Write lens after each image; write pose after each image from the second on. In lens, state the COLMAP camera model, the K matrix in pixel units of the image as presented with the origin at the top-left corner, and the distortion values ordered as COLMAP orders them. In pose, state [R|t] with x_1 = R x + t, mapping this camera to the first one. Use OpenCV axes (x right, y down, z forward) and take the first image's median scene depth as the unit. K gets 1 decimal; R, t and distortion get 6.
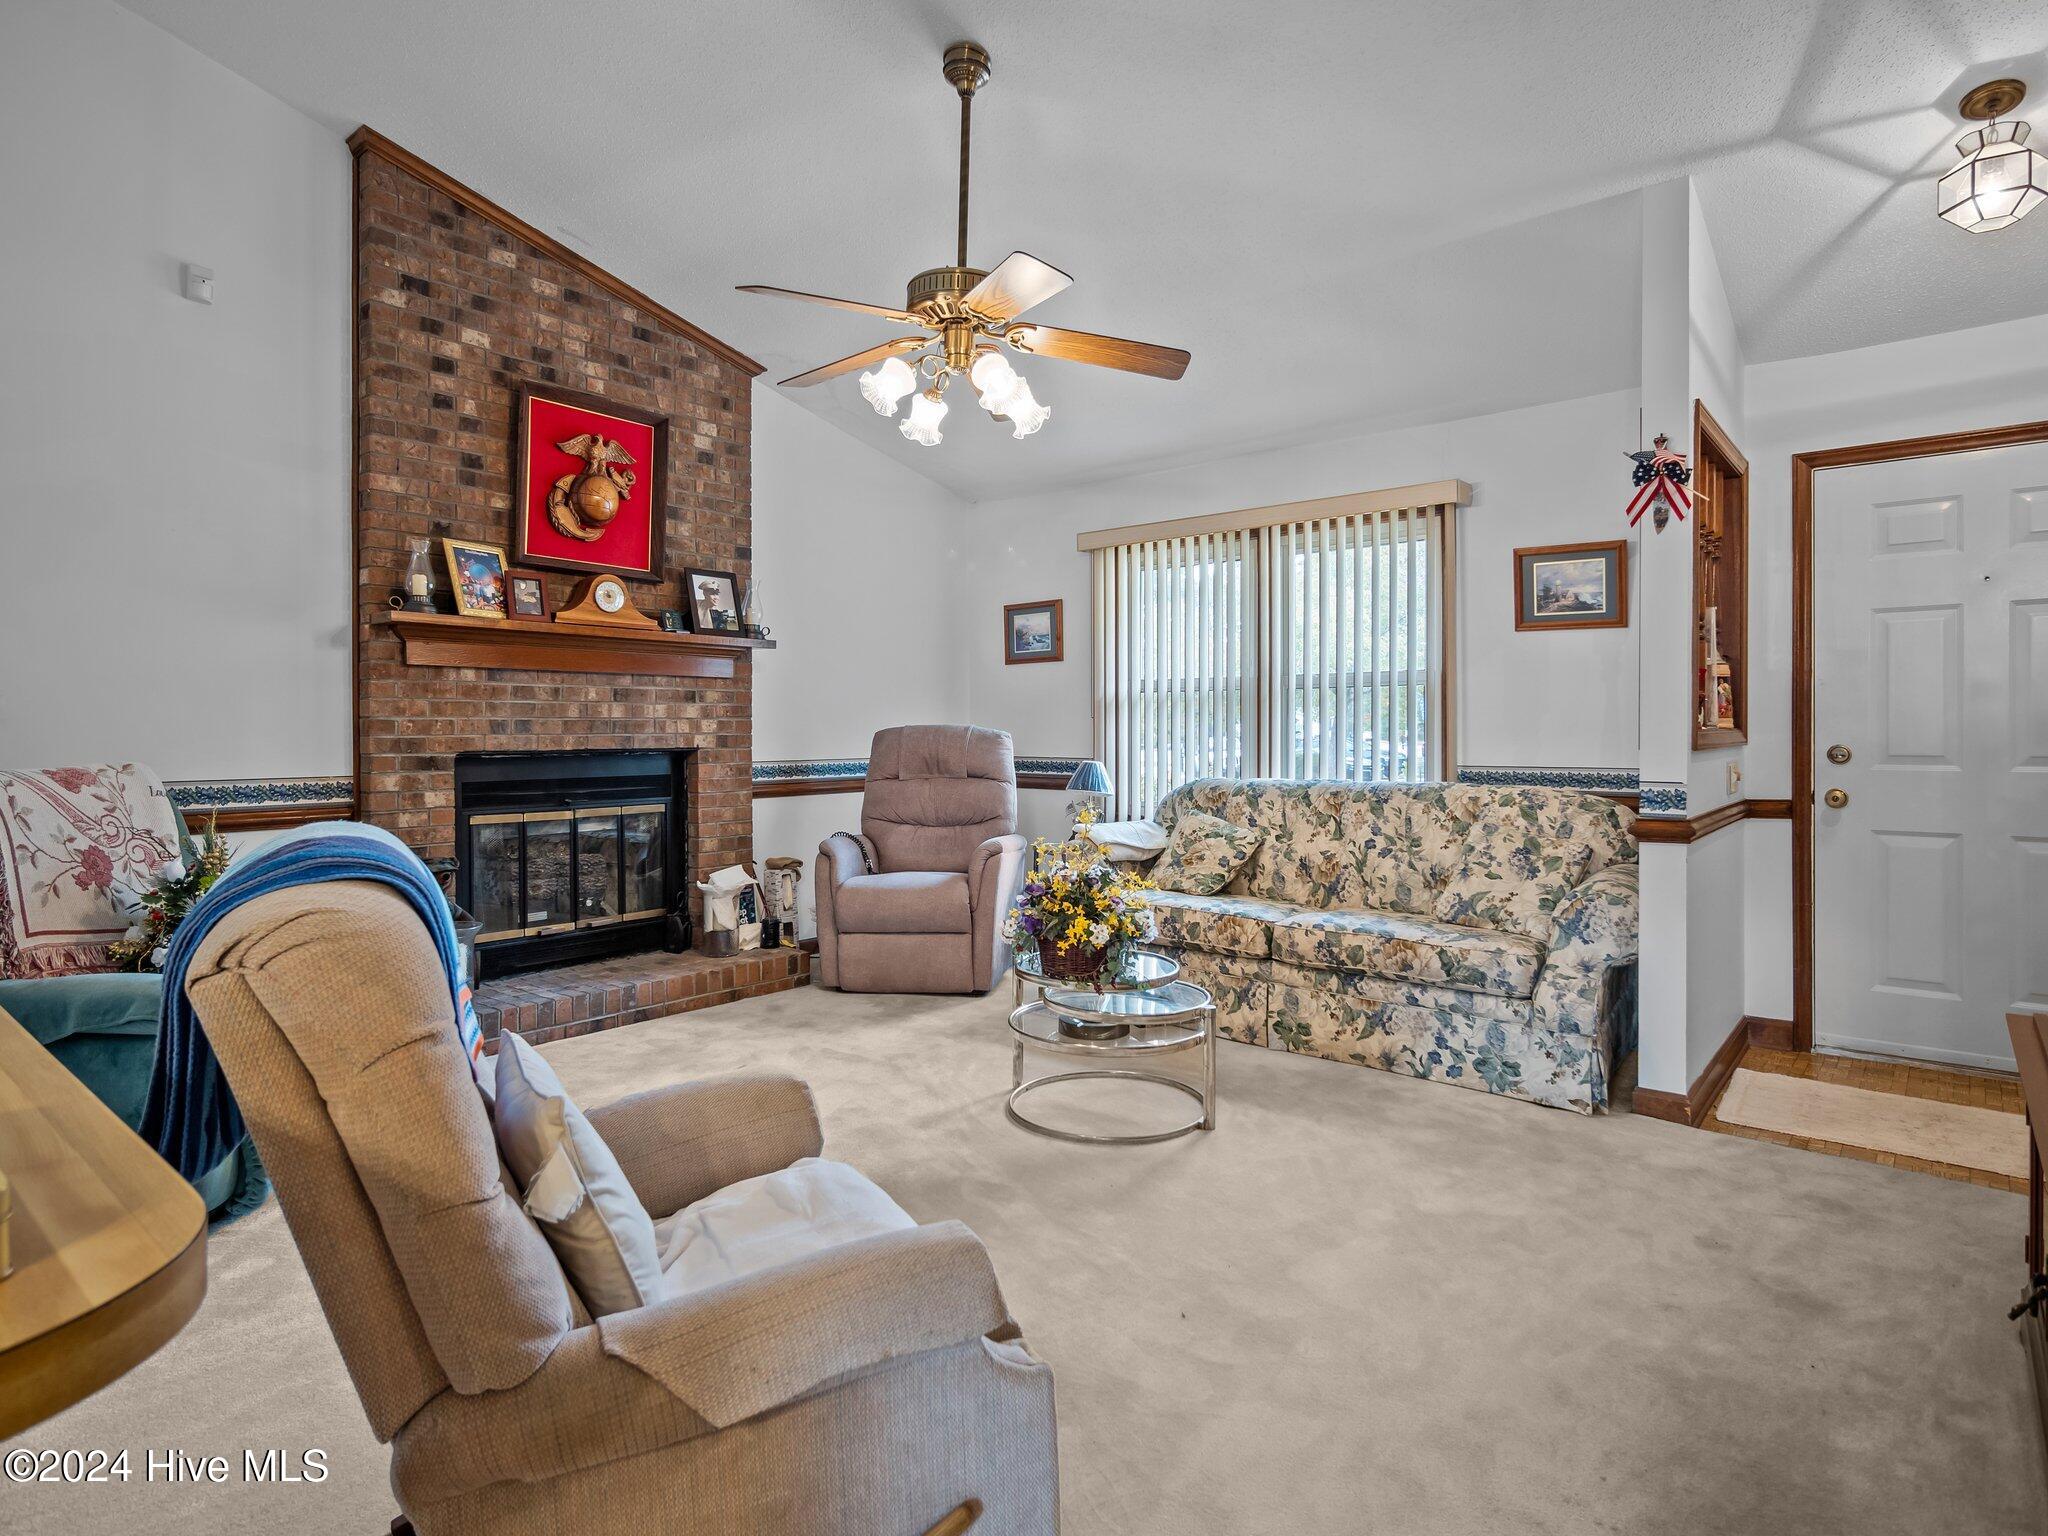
lens RADIAL K [[1129.7, 0, 1013.7], [0, 1129.7, 733.5], [0, 0, 1]] dist [0.006067, 0.000756]
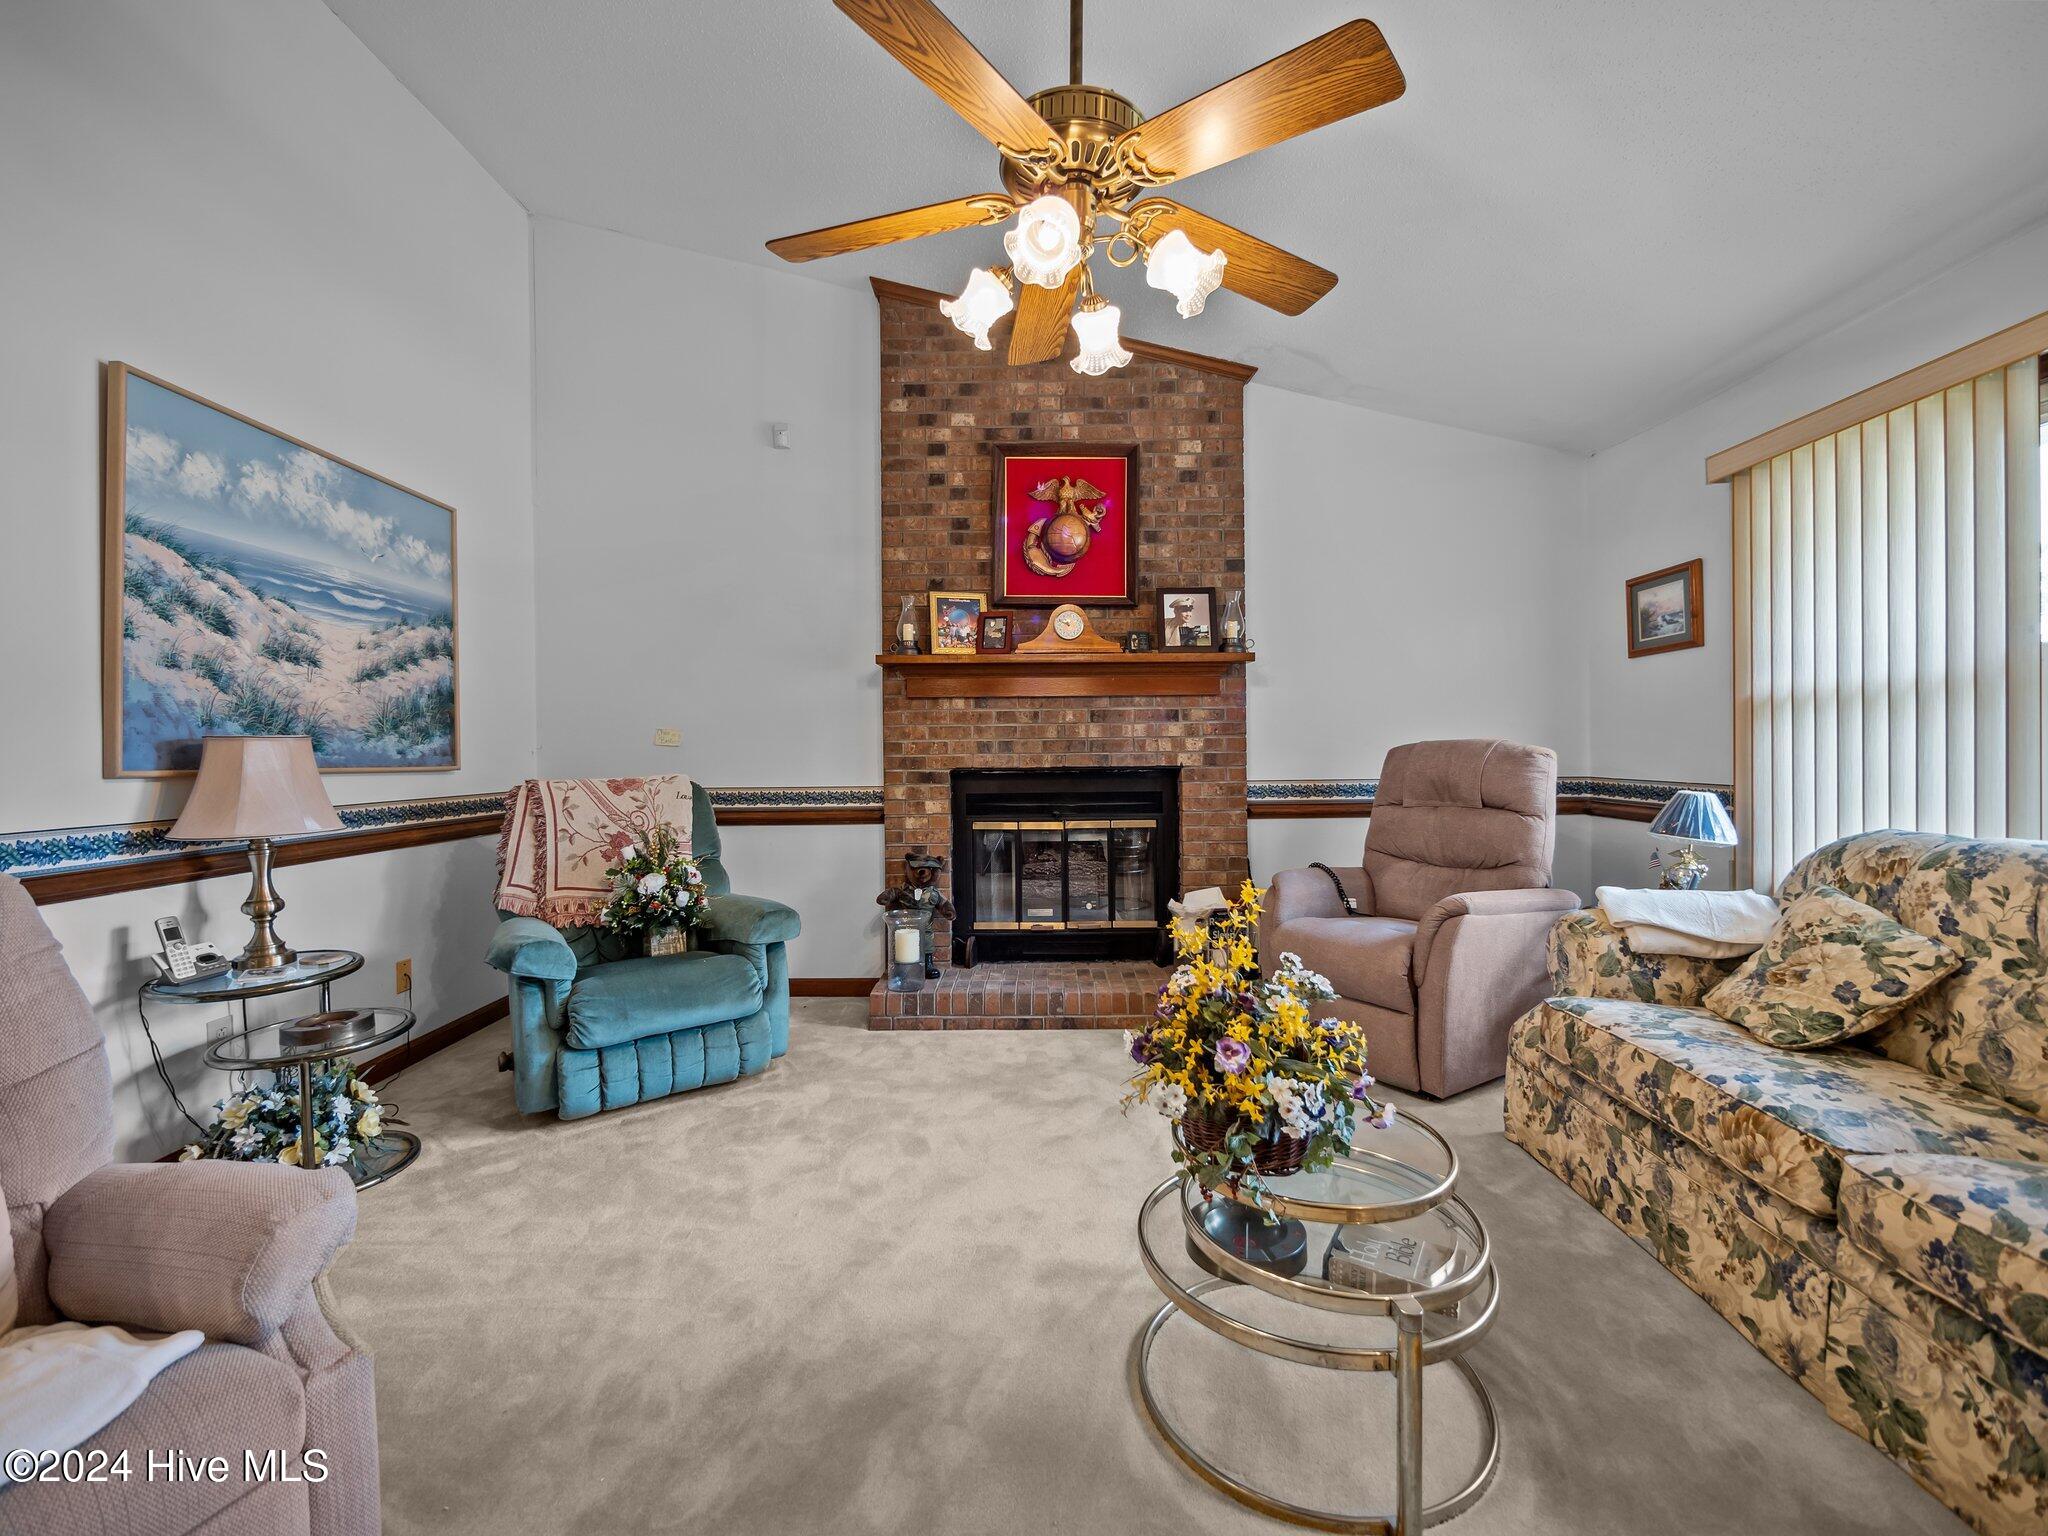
lens RADIAL K [[869.9, 0, 1026.3], [0, 869.9, 751.9], [0, 0, 1]] dist [-0.003718, -0.000380]
pose [[0.638410, -0.001338, -0.769695, 0.253101], [0.005494, 0.999981, 0.002819, -0.003143], [0.769677, -0.006028, 0.638406, 0.442031]]
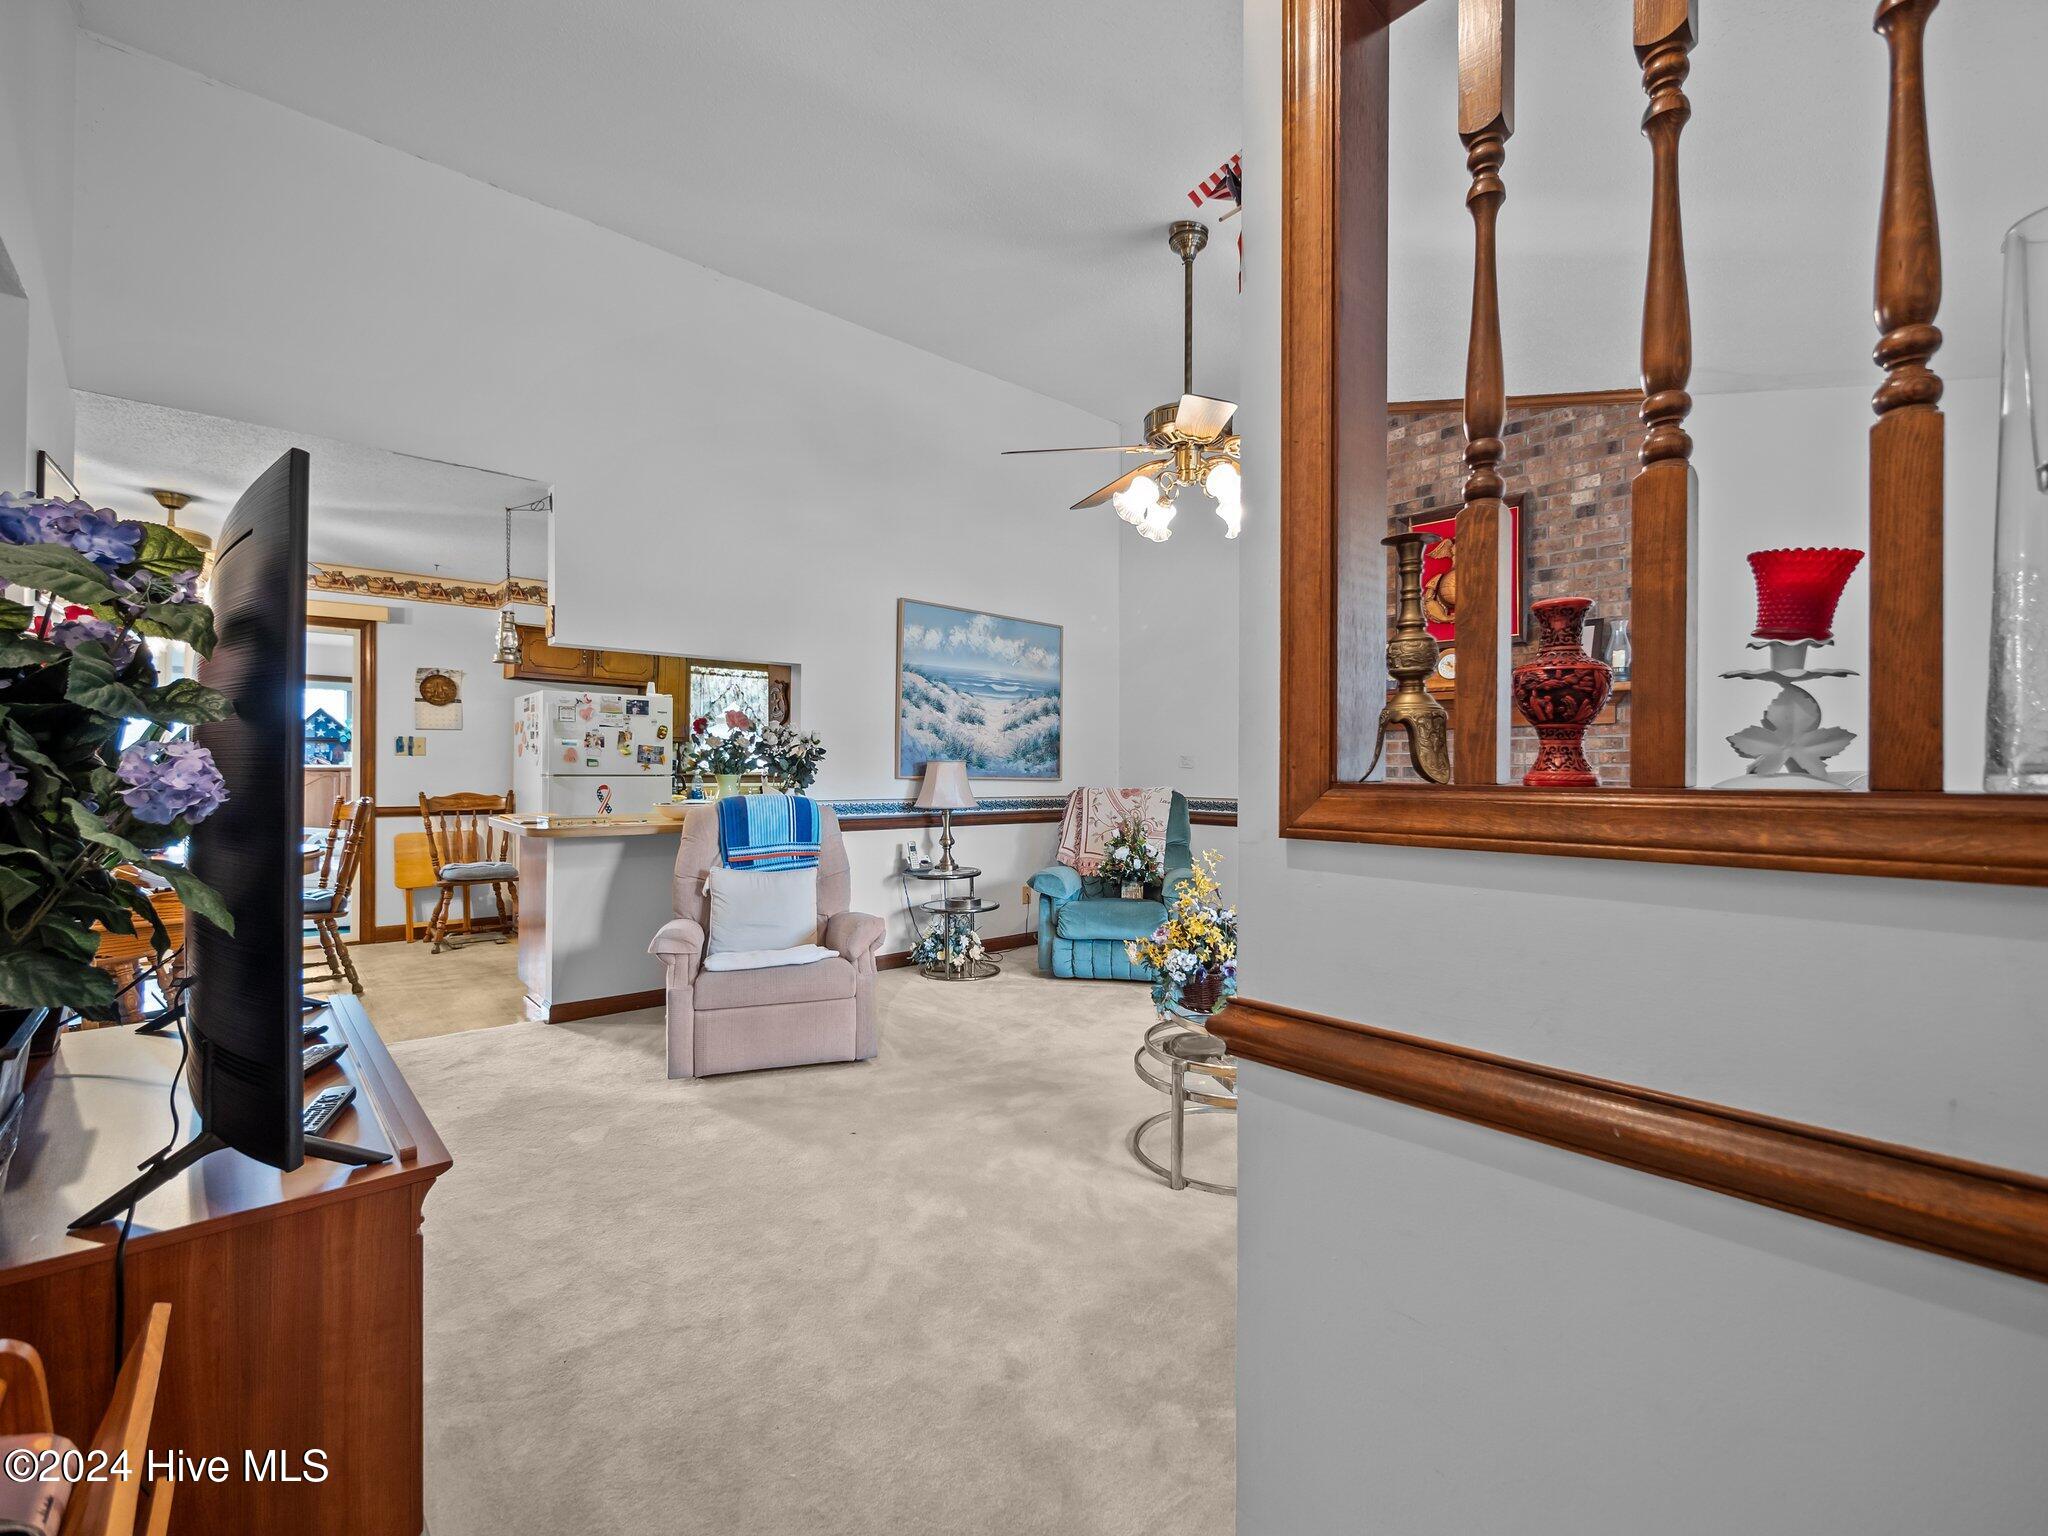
lens RADIAL K [[879.7, 0, 1034.0], [0, 879.7, 767.2], [0, 0, 1]] dist [-0.002022, -0.000155]
pose [[-0.134153, -0.003530, -0.990954, 0.650825], [-0.011042, 0.999937, -0.002067, -0.004455], [0.990899, 0.010665, -0.134183, 0.682172]]
